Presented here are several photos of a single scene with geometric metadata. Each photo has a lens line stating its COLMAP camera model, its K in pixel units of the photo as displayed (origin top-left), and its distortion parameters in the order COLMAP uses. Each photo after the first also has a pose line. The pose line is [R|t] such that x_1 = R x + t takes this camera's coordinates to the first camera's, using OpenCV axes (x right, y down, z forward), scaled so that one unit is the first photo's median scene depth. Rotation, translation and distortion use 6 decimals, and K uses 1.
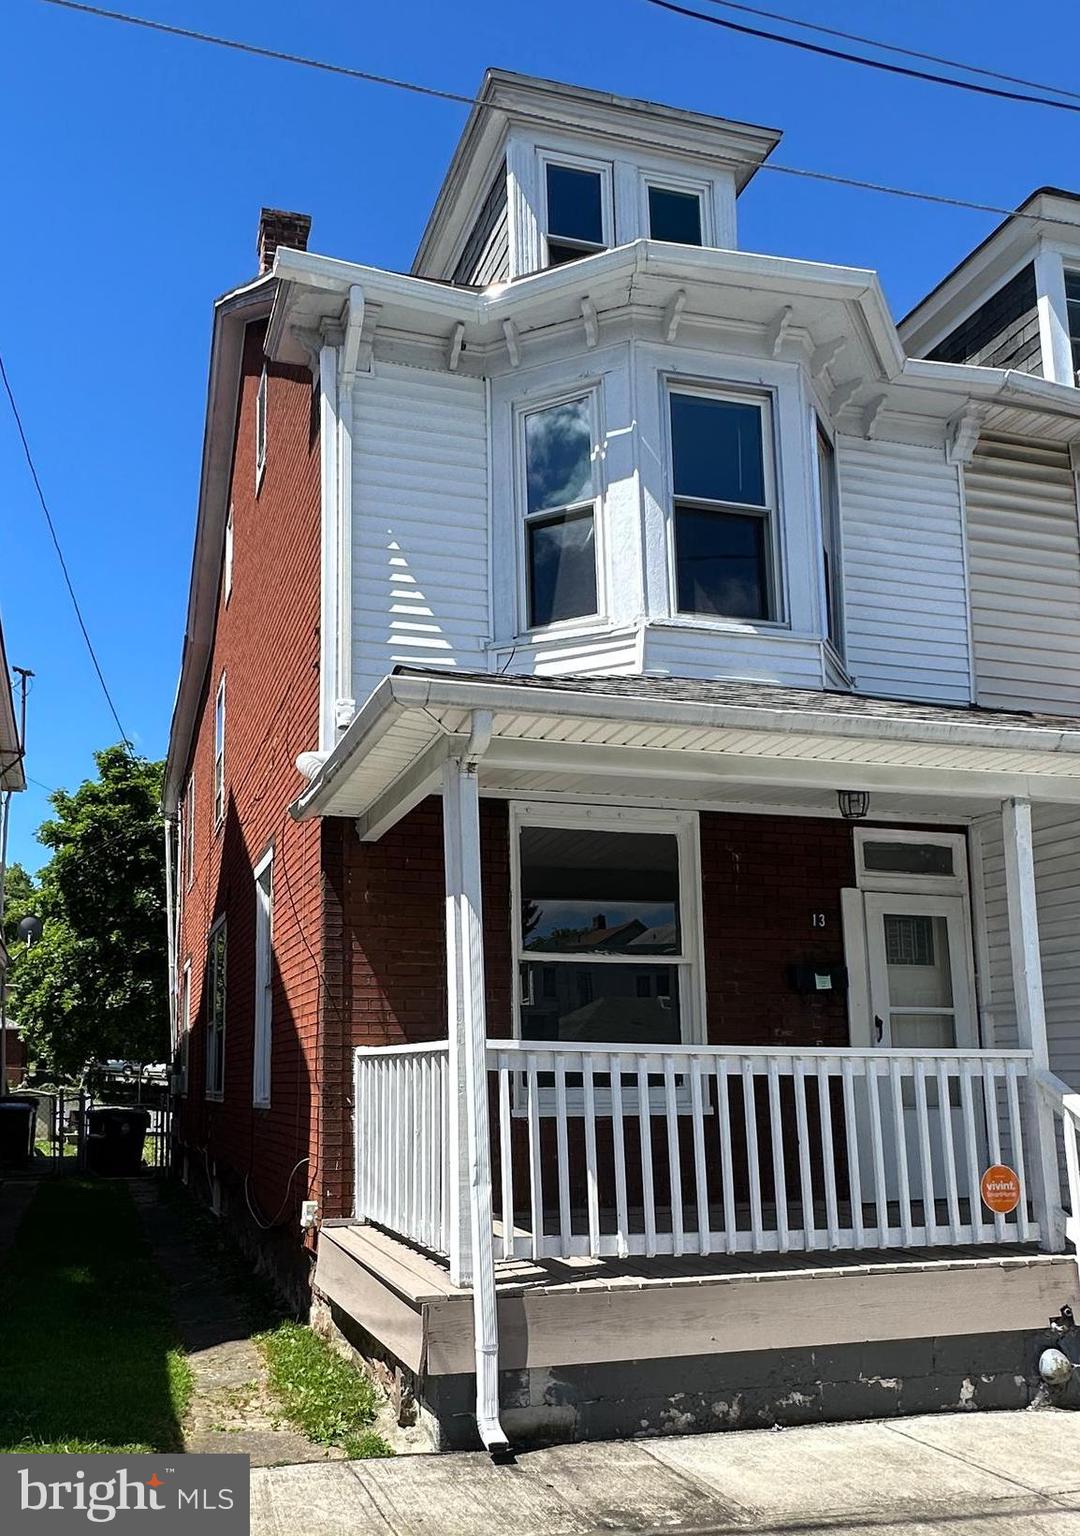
lens RADIAL K [[1536.6, 0, 540.0], [0, 1536.6, 768.0], [0, 0, 1]] dist [-0.022756, 0.011747]
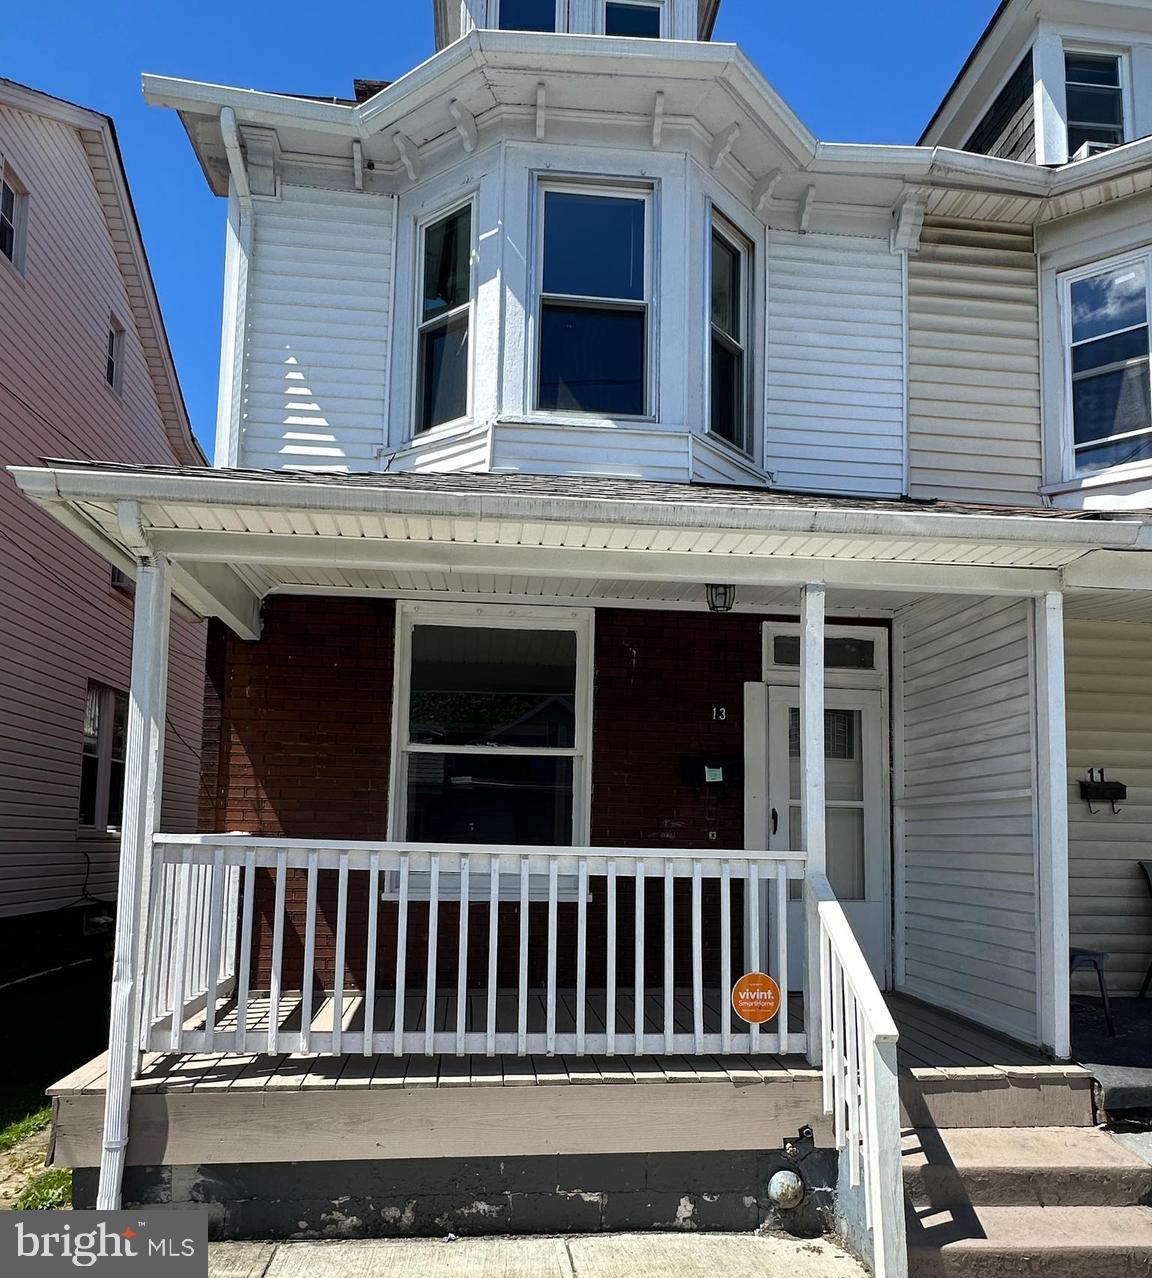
lens RADIAL K [[1269.1, 0, 575.1], [0, 1269.1, 666.7], [0, 0, 1]] dist [-0.016706, 0.006479]
pose [[0.980958, -0.007551, -0.194074, 0.264538], [0.019802, 0.997925, 0.061261, 0.015872], [0.193209, -0.063938, 0.979072, 0.172681]]
